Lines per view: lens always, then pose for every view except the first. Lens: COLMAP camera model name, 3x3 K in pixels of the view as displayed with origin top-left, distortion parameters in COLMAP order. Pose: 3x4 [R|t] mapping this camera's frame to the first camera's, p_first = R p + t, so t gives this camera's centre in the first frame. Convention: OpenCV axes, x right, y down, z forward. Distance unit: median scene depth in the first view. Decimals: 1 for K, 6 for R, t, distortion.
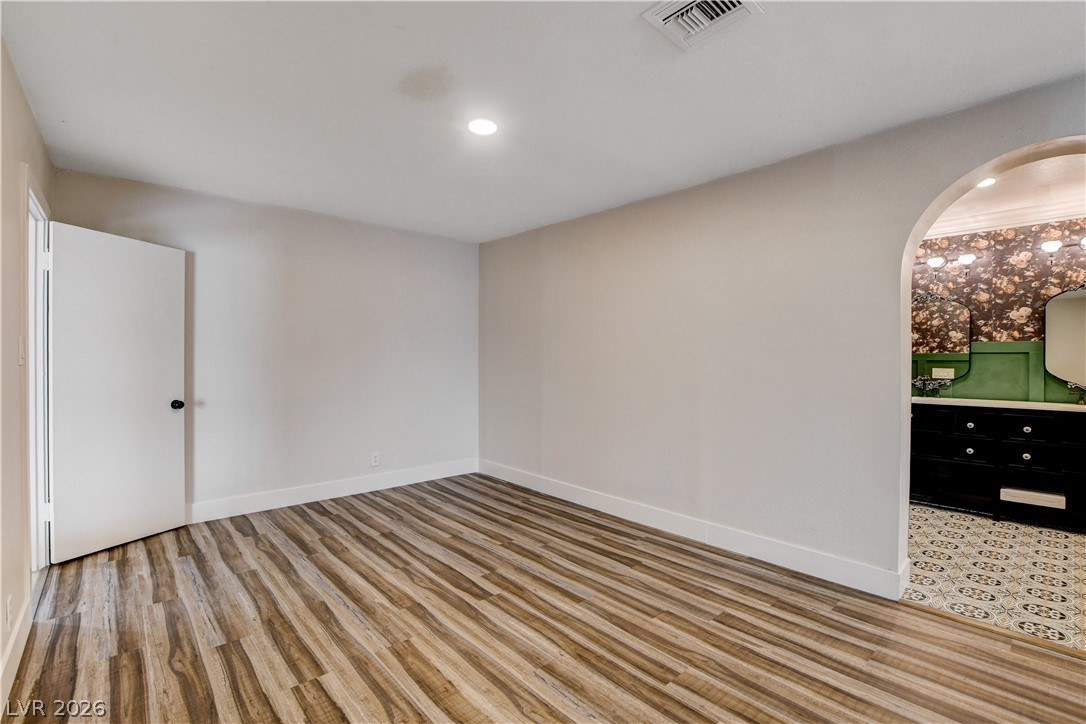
lens RADIAL K [[484.4, 0, 542.1], [0, 484.4, 356.6], [0, 0, 1]] dist [-0.030056, 0.000908]
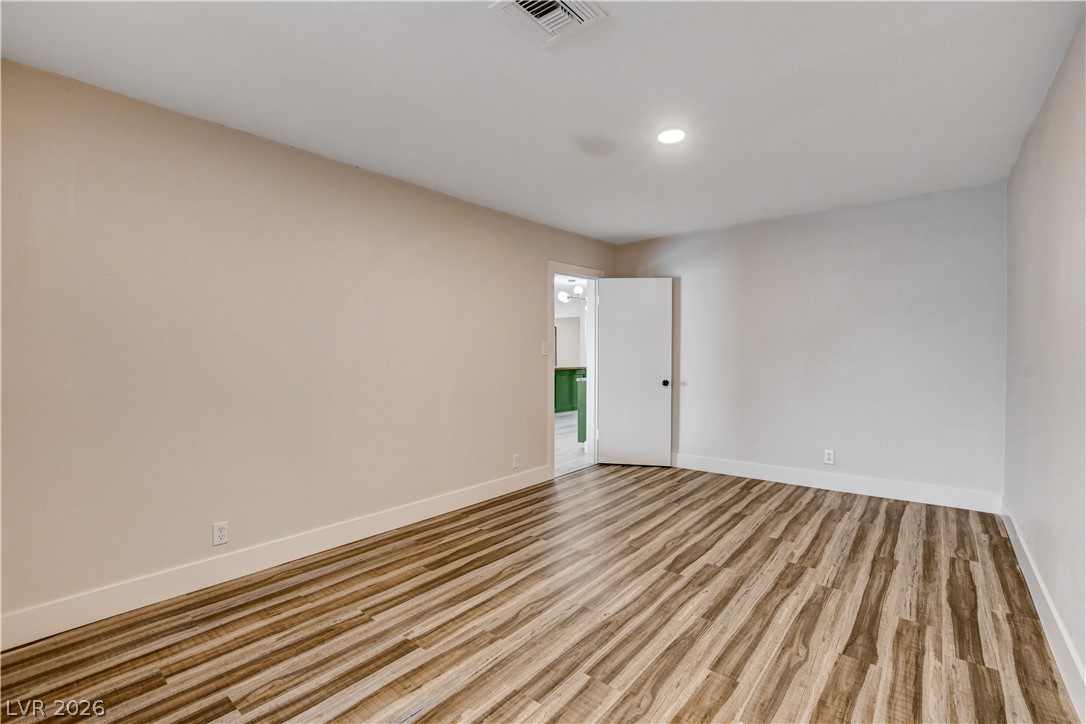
lens RADIAL K [[484.4, 0, 542.1], [0, 484.4, 356.6], [0, 0, 1]] dist [-0.030056, 0.000908]
pose [[0.138985, 0.001918, -0.990293, 0.826959], [0.010779, 0.999936, 0.003449, 0.012554], [0.990236, -0.011154, 0.138955, 0.518657]]
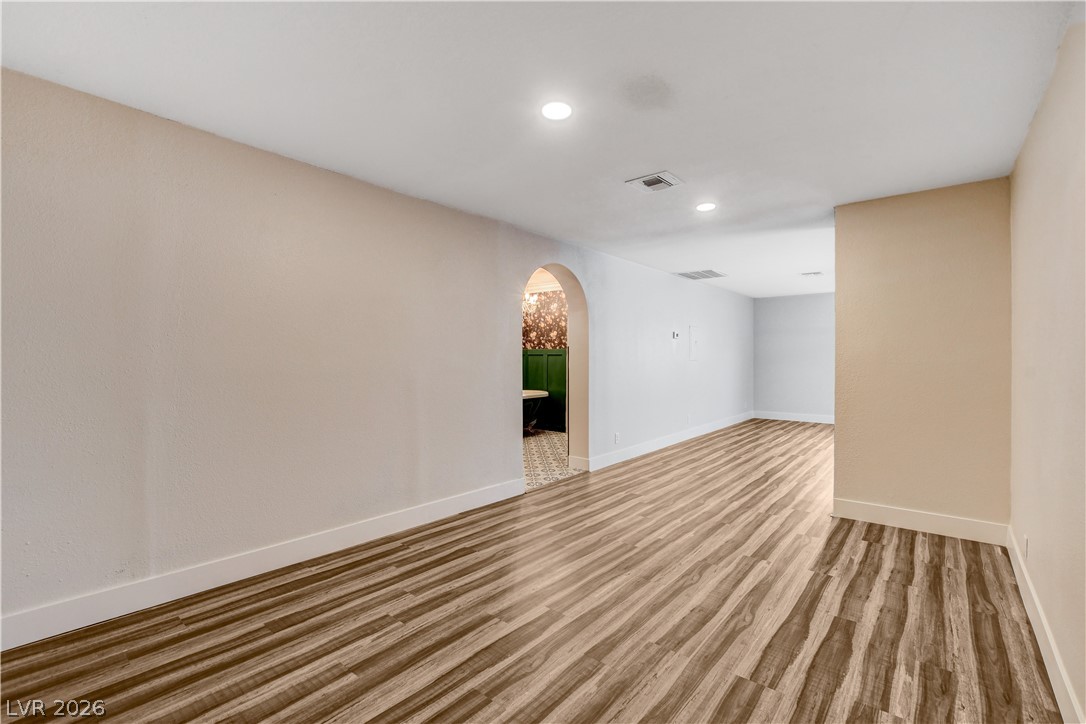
lens RADIAL K [[478.4, 0, 544.0], [0, 478.4, 355.3], [0, 0, 1]] dist [-0.019364, 0.000906]
pose [[-0.136077, 0.004419, 0.990688, -0.941390], [-0.009075, 0.999943, -0.005706, 0.003942], [-0.990657, -0.009767, -0.136029, 1.052629]]
